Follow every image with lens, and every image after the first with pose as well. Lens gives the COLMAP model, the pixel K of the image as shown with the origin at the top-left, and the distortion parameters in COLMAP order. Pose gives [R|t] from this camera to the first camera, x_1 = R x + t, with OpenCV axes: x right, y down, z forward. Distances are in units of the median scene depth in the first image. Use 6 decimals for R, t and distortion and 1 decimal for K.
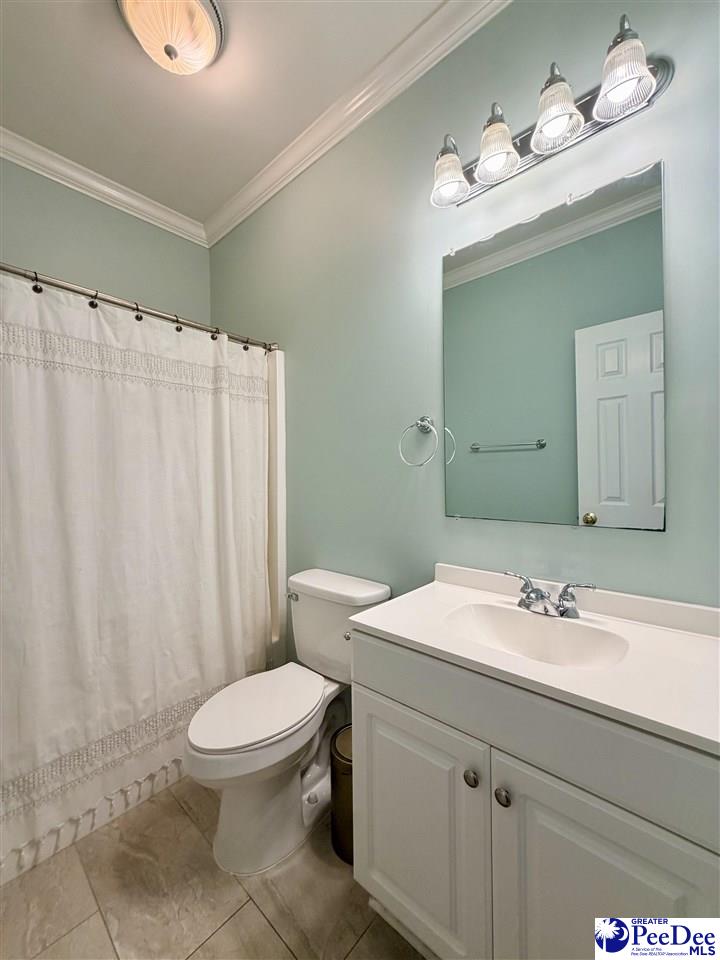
lens RADIAL K [[381.0, 0, 360.0], [0, 381.0, 480.0], [0, 0, 1]] dist [-0.000559, 0.000283]
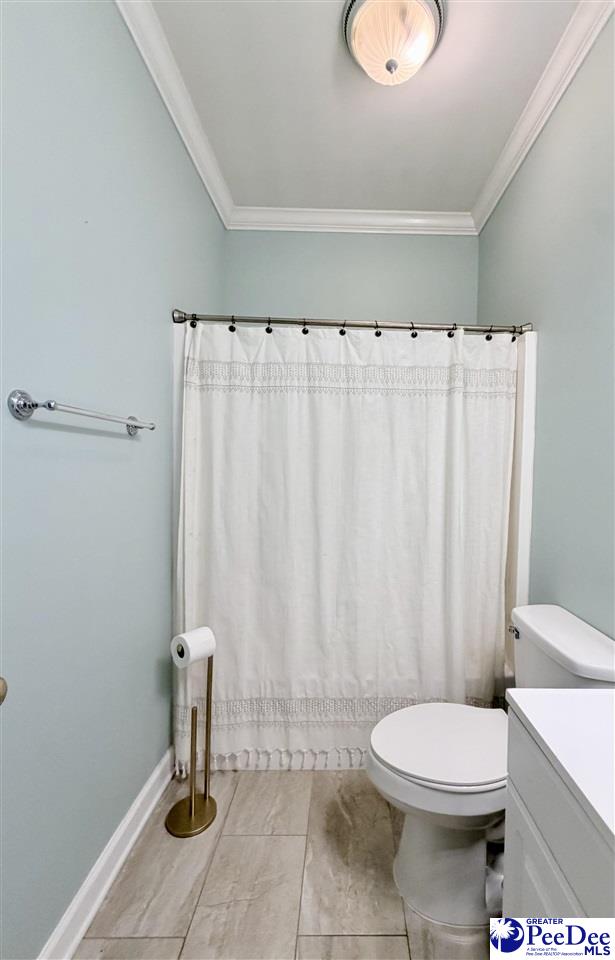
lens RADIAL K [[398.9, 0, 351.7], [0, 398.9, 480.0], [0, 0, 1]] dist [0.000614, -0.000012]
pose [[0.686194, 0.047800, -0.725846, 0.227381], [-0.034807, 0.998853, 0.032874, -0.046274], [0.726585, 0.002706, 0.687071, 0.173108]]
